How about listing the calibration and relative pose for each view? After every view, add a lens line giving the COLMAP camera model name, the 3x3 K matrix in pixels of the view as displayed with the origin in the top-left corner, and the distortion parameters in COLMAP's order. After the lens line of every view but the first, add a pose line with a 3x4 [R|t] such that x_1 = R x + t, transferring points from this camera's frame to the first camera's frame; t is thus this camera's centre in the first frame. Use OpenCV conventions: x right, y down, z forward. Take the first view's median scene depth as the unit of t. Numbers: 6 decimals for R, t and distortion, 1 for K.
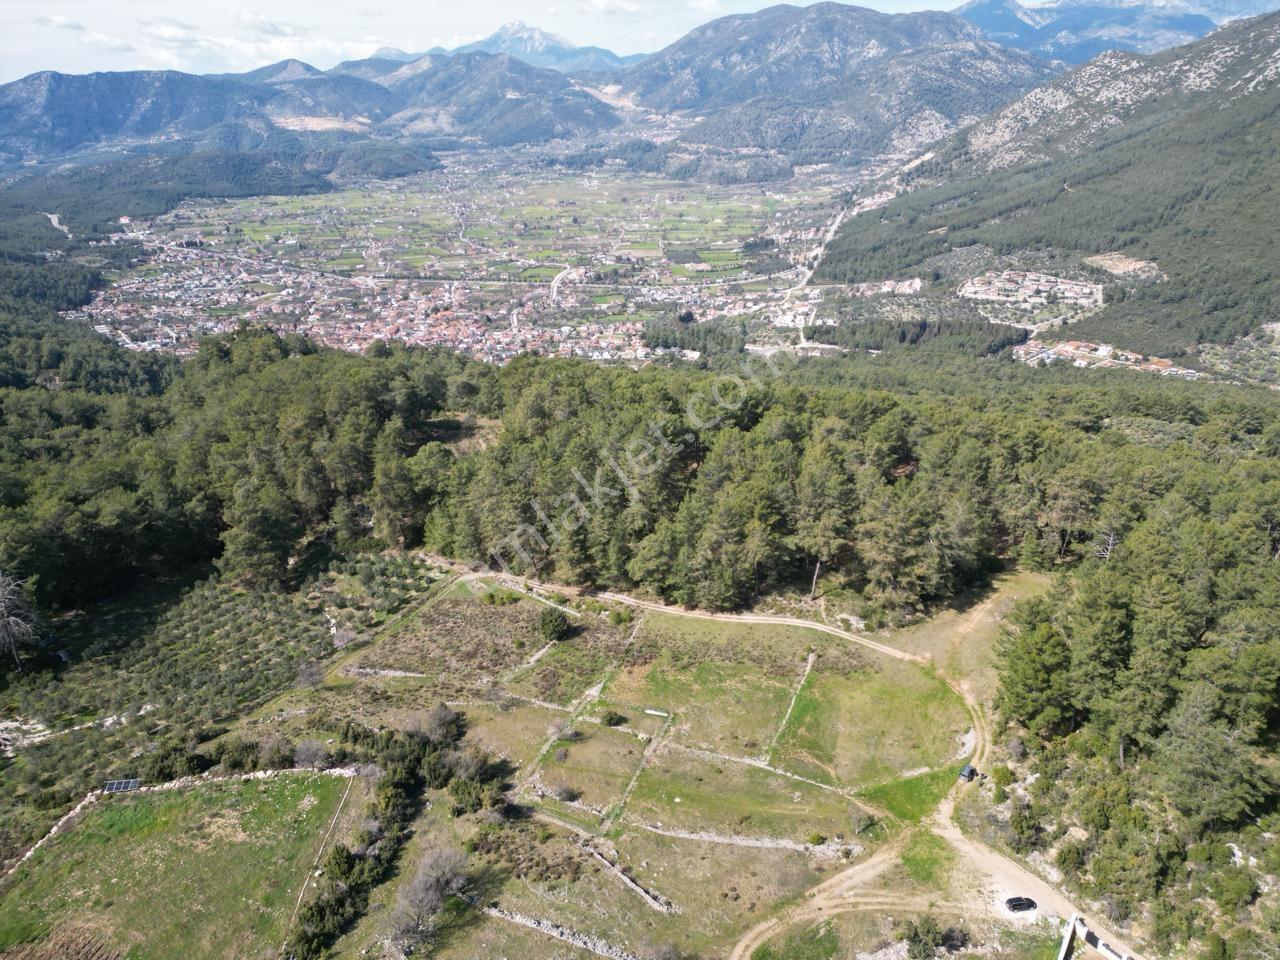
lens RADIAL K [[892.3, 0, 639.8], [0, 892.3, 472.0], [0, 0, 1]] dist [0.078740, -0.074089]
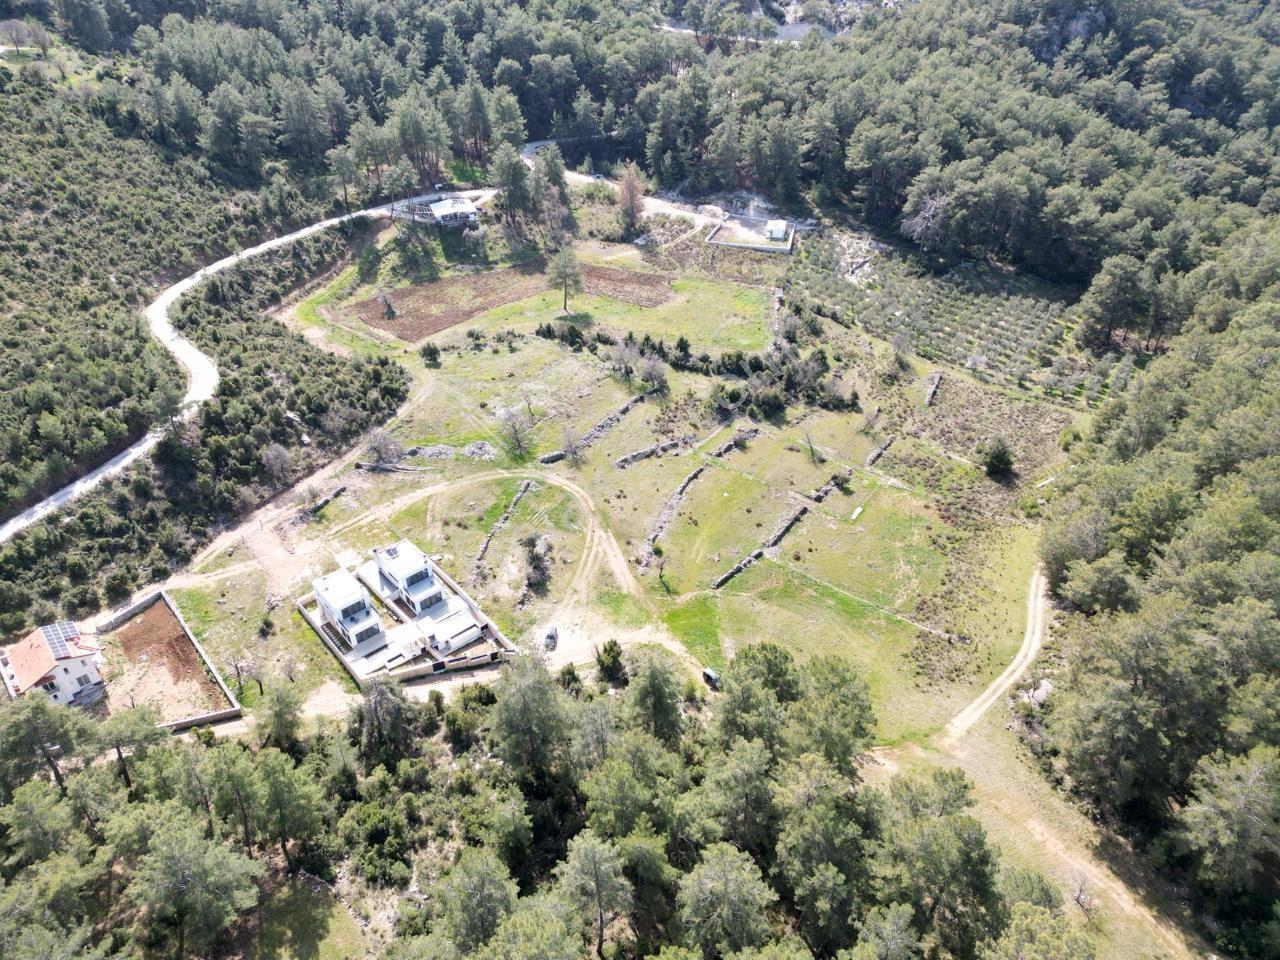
lens RADIAL K [[892.3, 0, 638.1], [0, 892.3, 477.7], [0, 0, 1]] dist [0.078740, -0.074089]
pose [[-0.234088, 0.576882, -0.782566, 0.131376], [-0.354784, 0.698732, 0.621209, -0.047610], [0.905169, 0.423060, 0.041104, 0.107993]]
